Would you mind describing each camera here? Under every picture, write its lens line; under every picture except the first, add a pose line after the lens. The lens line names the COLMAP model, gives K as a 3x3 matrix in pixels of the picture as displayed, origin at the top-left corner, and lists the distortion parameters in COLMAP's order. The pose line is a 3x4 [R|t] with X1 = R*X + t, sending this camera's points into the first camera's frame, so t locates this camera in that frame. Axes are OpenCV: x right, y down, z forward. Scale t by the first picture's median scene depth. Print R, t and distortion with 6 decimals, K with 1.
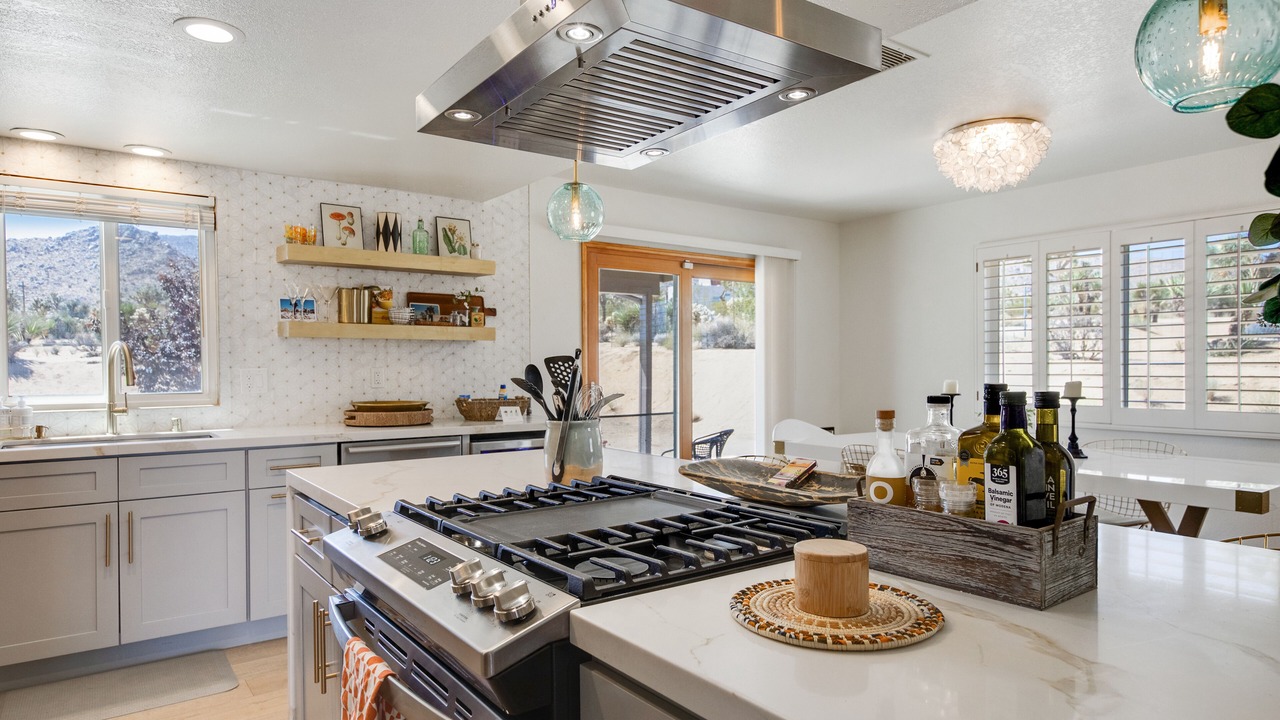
lens RADIAL K [[775.5, 0, 639.4], [0, 775.5, 365.9], [0, 0, 1]] dist [0.011243, 0.000902]
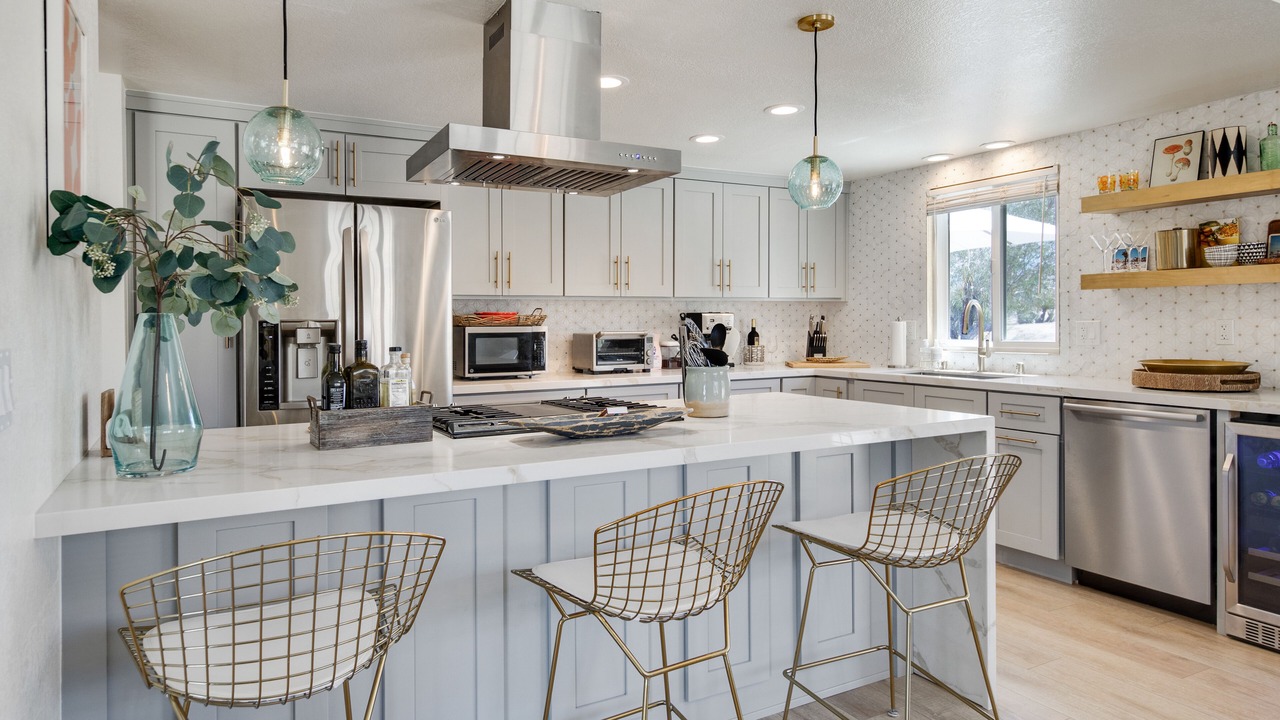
lens RADIAL K [[775.5, 0, 628.1], [0, 775.5, 319.0], [0, 0, 1]] dist [0.011243, 0.000902]
pose [[-0.123212, 0.001404, -0.992379, 0.571655], [0.012369, 0.999923, -0.000122, -0.006102], [0.992303, -0.012290, -0.123220, 0.489387]]
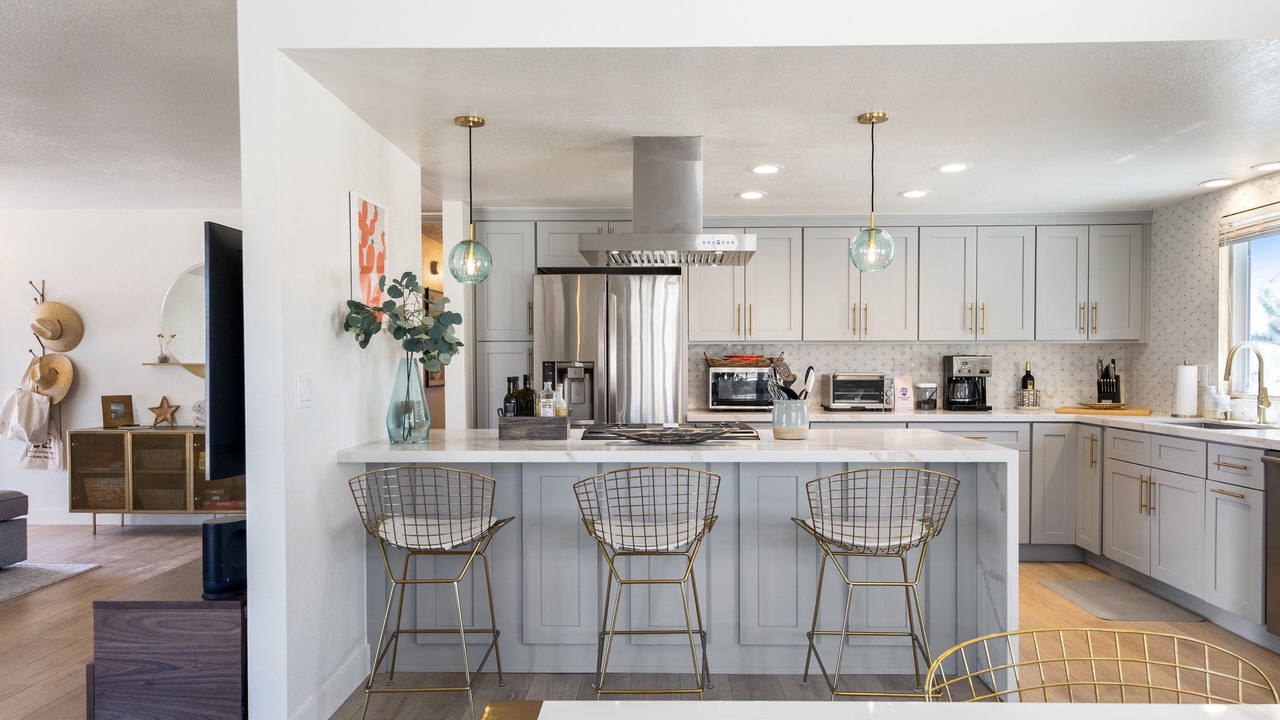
lens RADIAL K [[815.4, 0, 640.6], [0, 815.4, 366.1], [0, 0, 1]] dist [0.005716, 0.000885]
pose [[-0.595433, 0.006329, -0.803380, 0.702941], [0.006426, 0.999974, 0.003116, -0.005267], [0.803380, -0.003307, -0.595458, 0.850165]]
